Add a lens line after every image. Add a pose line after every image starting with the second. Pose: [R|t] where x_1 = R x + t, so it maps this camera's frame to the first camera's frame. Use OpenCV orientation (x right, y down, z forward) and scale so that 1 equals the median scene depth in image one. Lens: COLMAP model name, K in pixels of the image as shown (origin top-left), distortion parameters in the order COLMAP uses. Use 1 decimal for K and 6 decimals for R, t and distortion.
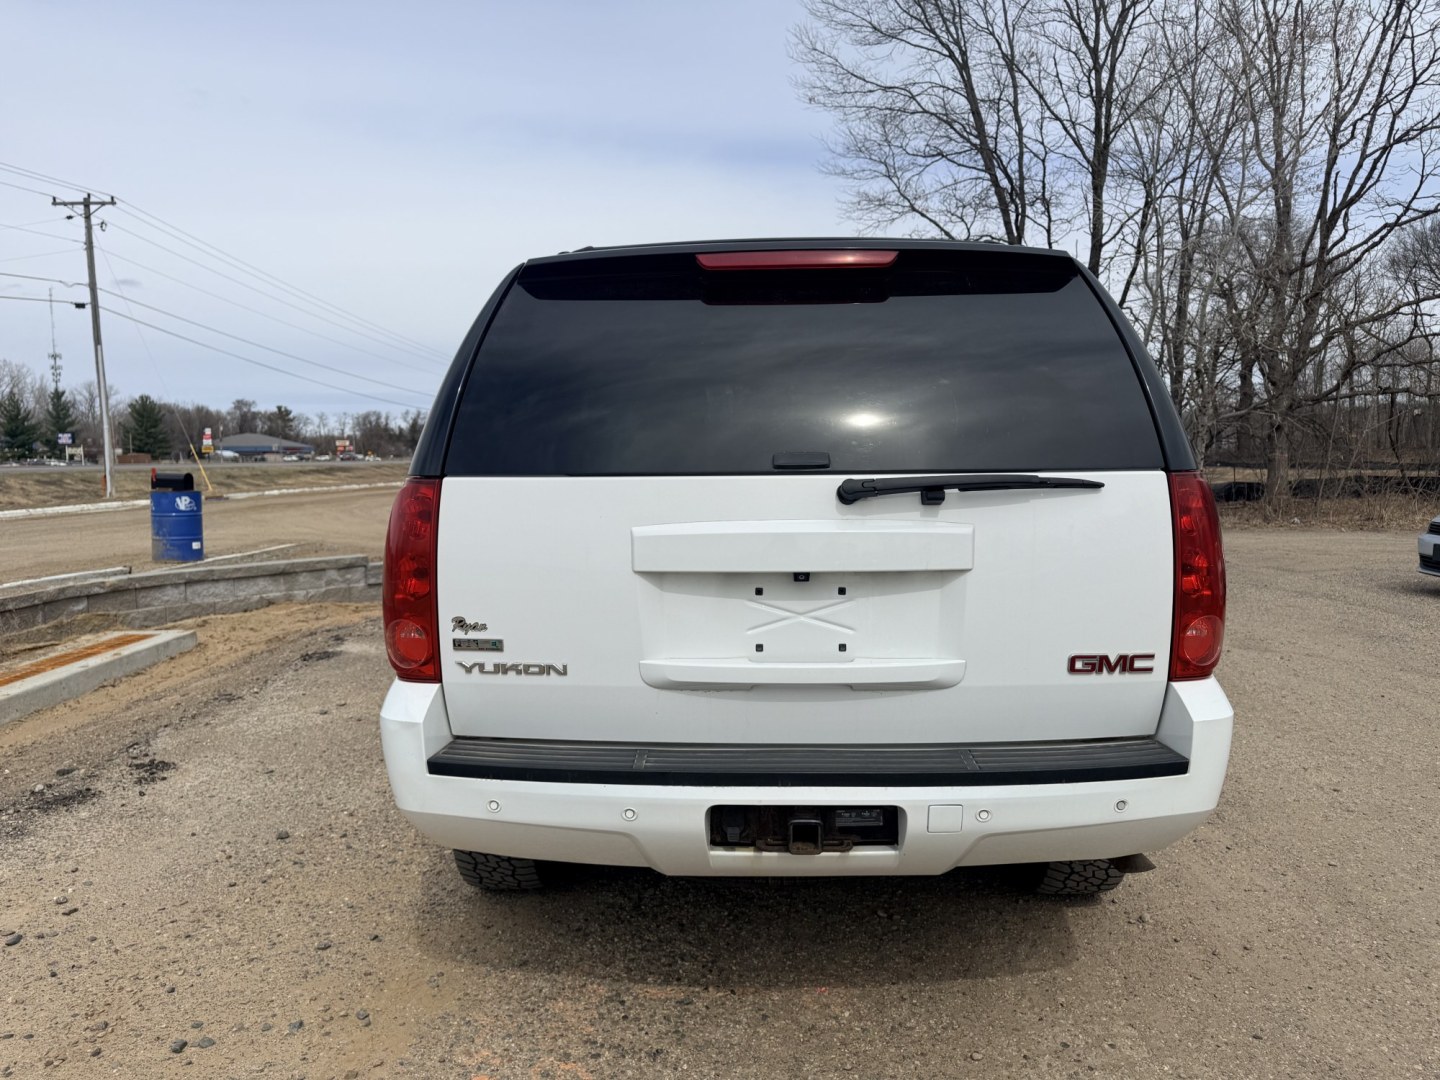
lens RADIAL K [[1014.9, 0, 723.2], [0, 1014.9, 533.8], [0, 0, 1]] dist [0.034486, -0.034764]
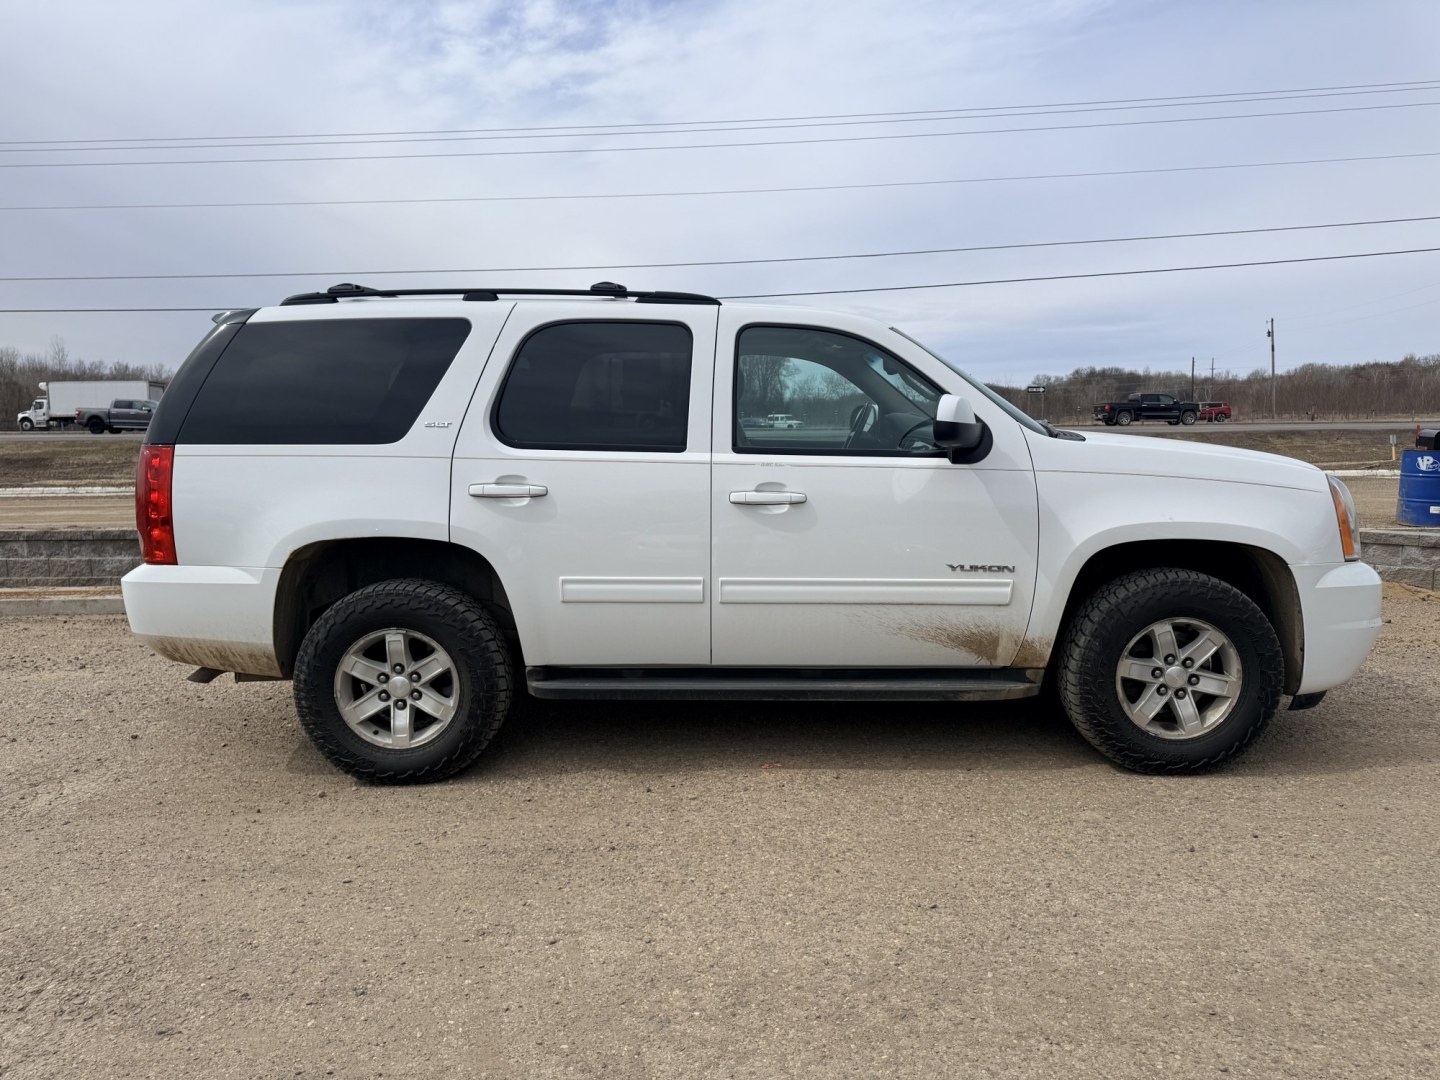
lens RADIAL K [[1014.9, 0, 732.7], [0, 1014.9, 531.6], [0, 0, 1]] dist [0.034486, -0.034764]
pose [[0.010740, 0.112570, -0.993586, 0.509766], [-0.064526, 0.991650, 0.111653, -0.040487], [0.997858, 0.062913, 0.017914, 0.456433]]
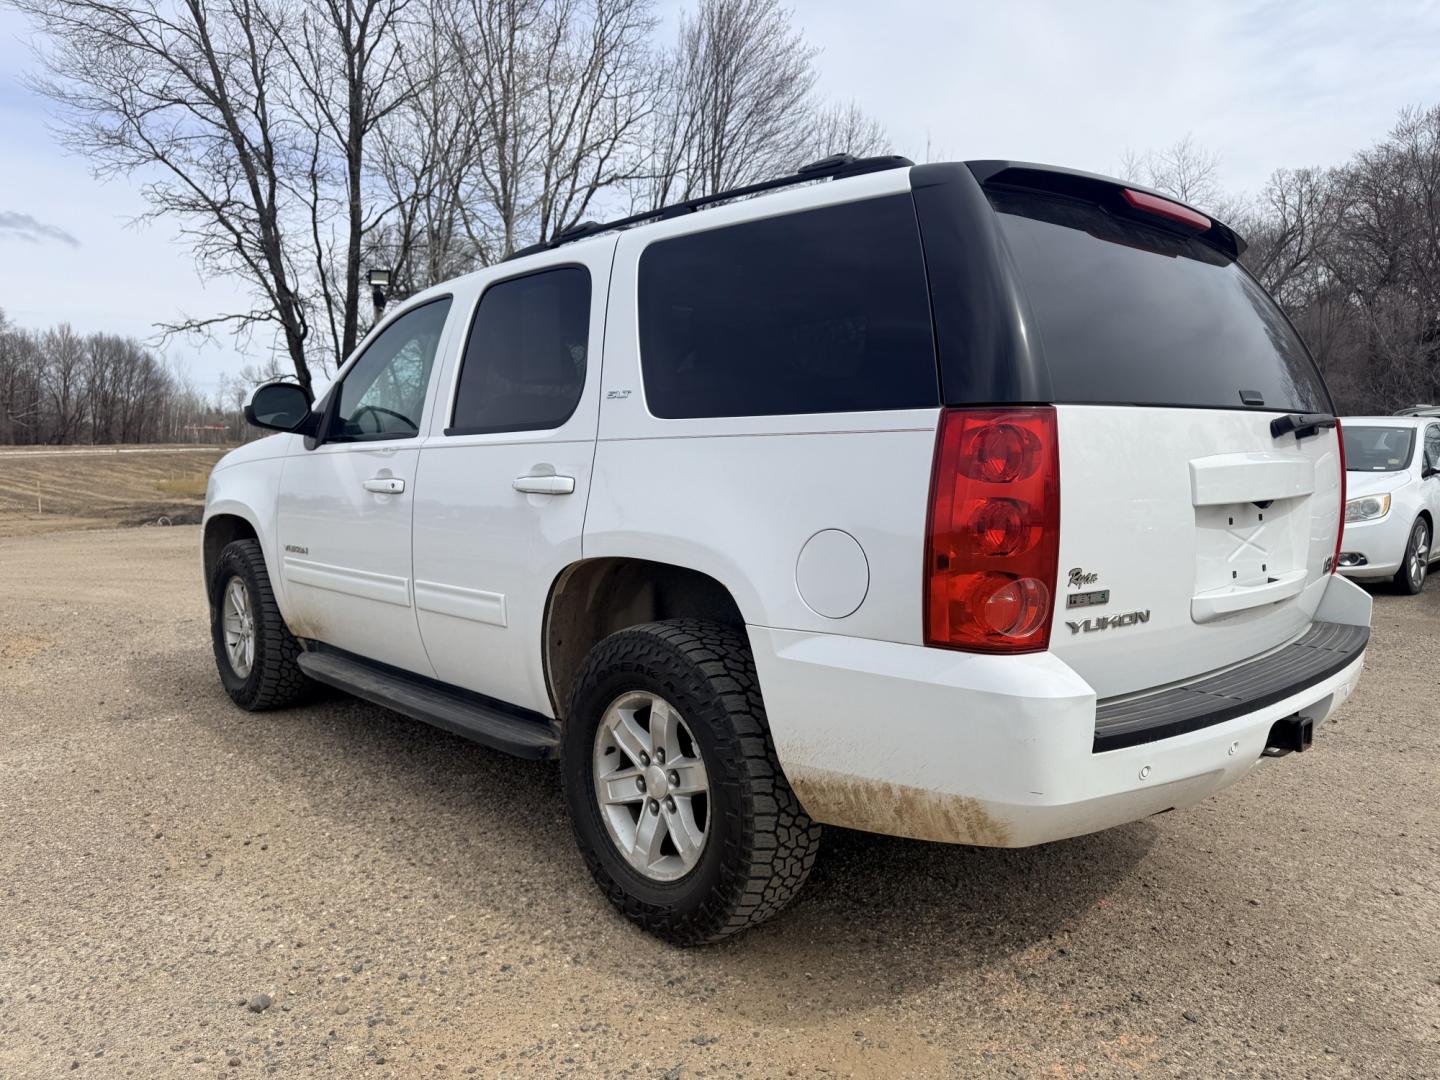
lens RADIAL K [[1014.9, 0, 708.4], [0, 1014.9, 540.1], [0, 0, 1]] dist [0.034486, -0.034764]
pose [[0.718804, -0.059859, 0.692631, -0.238915], [0.051619, 0.998132, 0.032692, 0.003085], [-0.693294, 0.012253, 0.720551, 0.133189]]
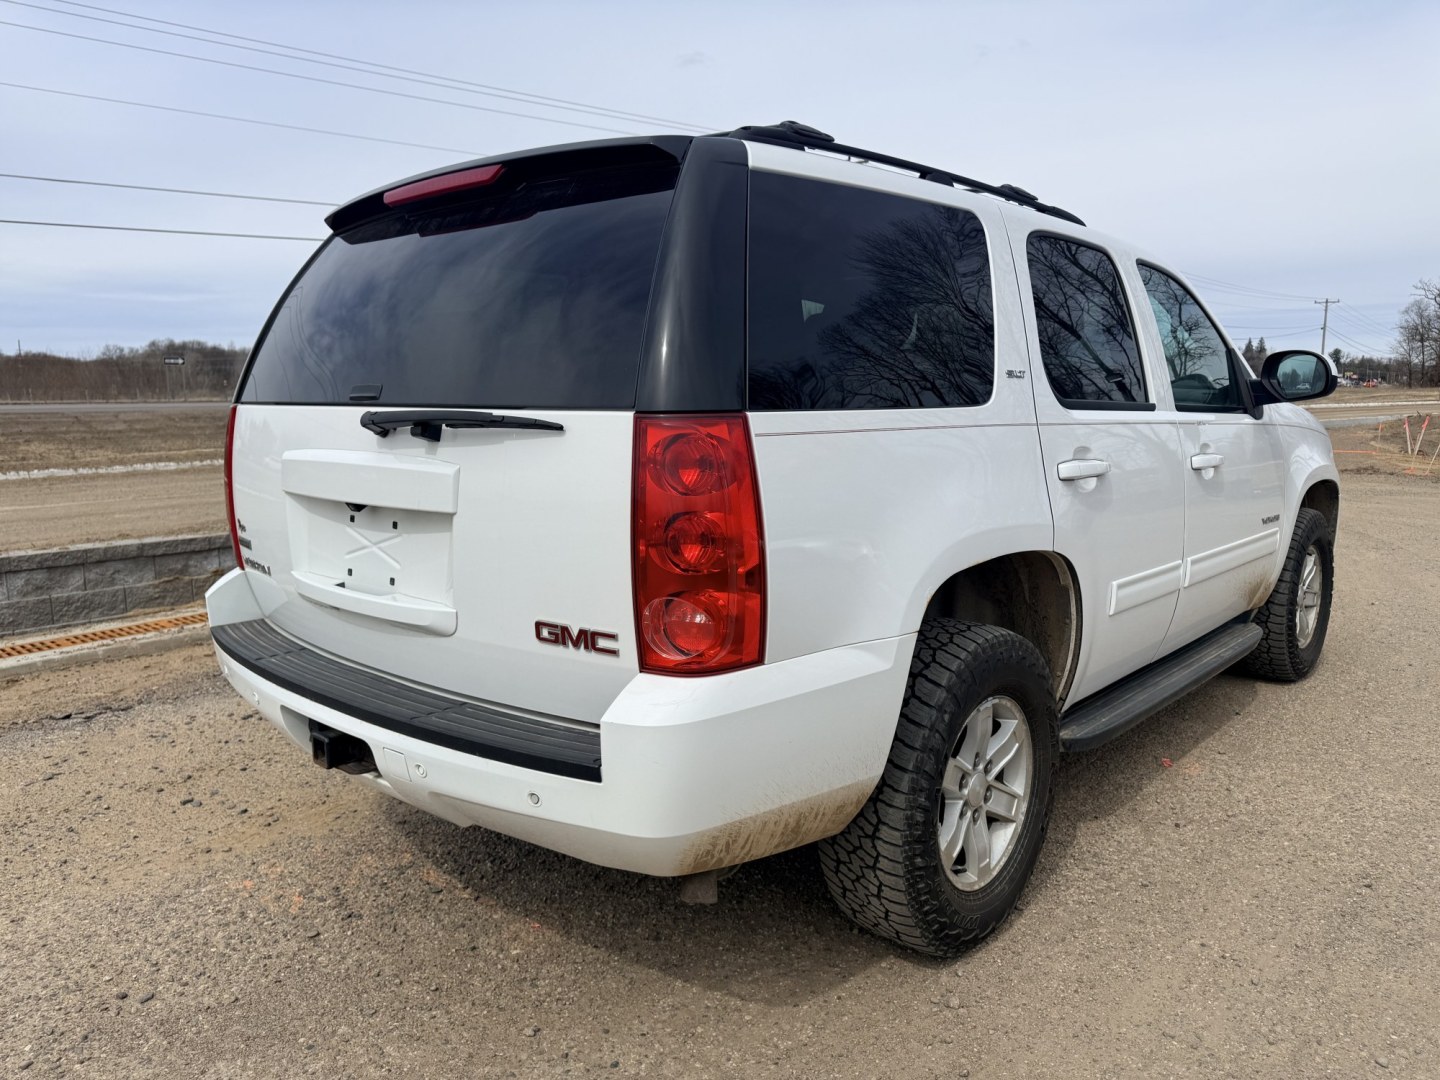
lens RADIAL K [[1014.9, 0, 719.5], [0, 1014.9, 528.3], [0, 0, 1]] dist [0.034486, -0.034764]
pose [[0.755950, 0.087686, -0.648730, 0.221414], [-0.046846, 0.995694, 0.079996, -0.007907], [0.652951, -0.030083, 0.756803, 0.096912]]
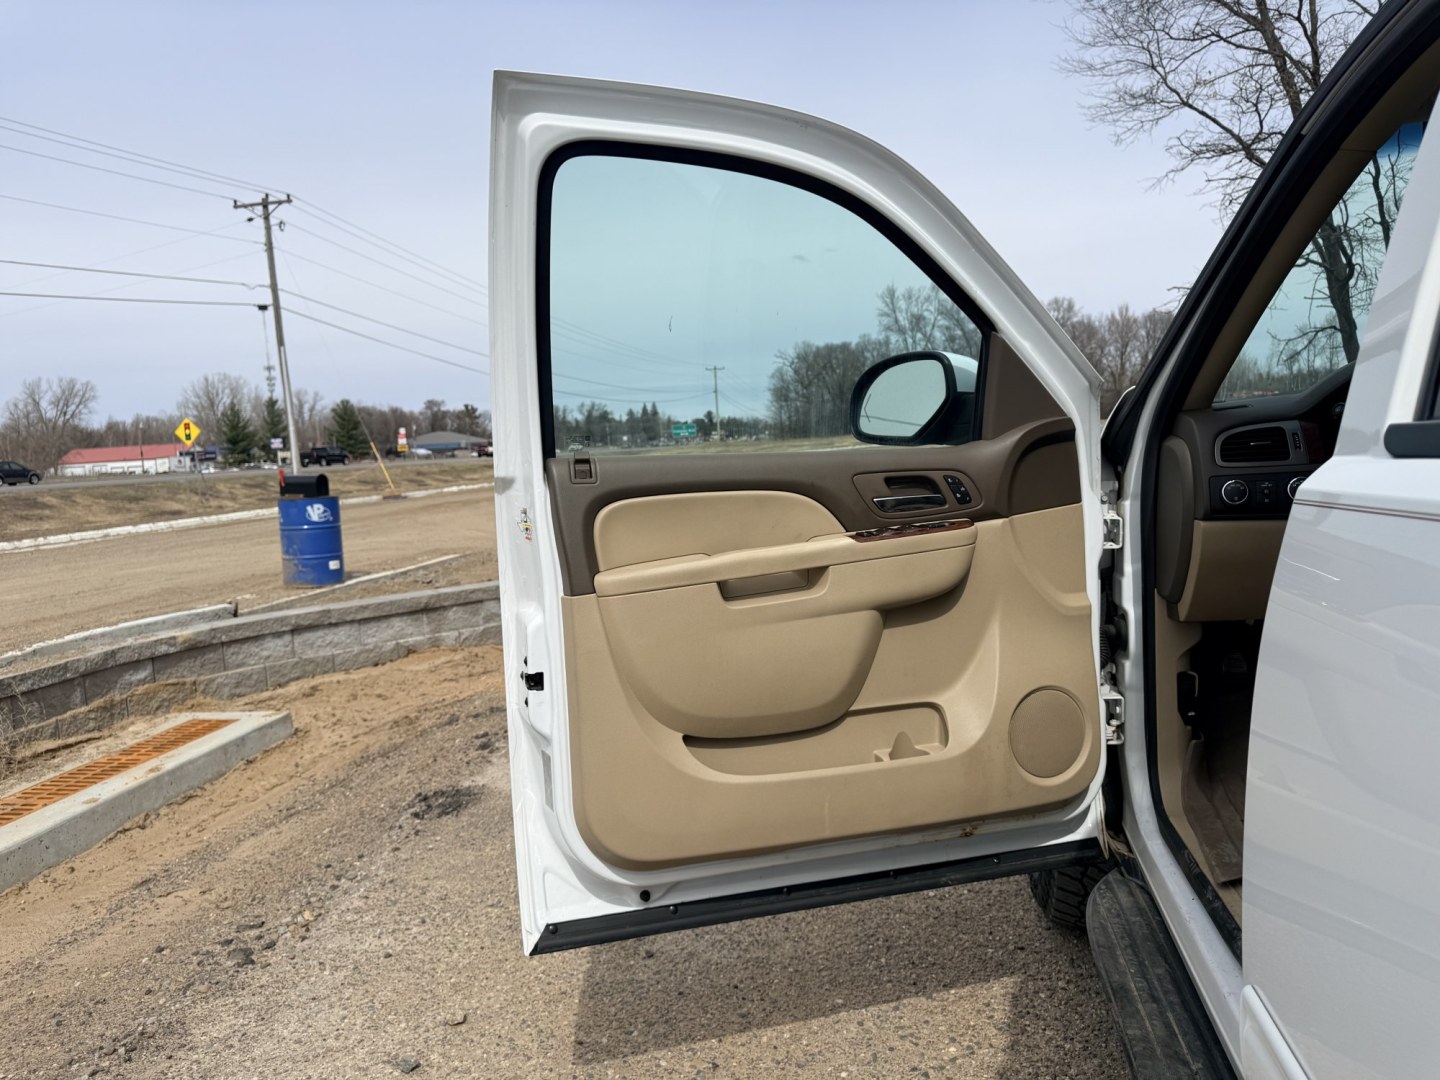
lens RADIAL K [[1014.9, 0, 722.4], [0, 1014.9, 542.1], [0, 0, 1]] dist [0.034486, -0.034764]
pose [[0.985425, -0.027569, -0.167862, -0.107300], [0.032191, 0.999172, 0.024872, -0.021236], [0.167037, -0.029913, 0.985497, 0.344577]]
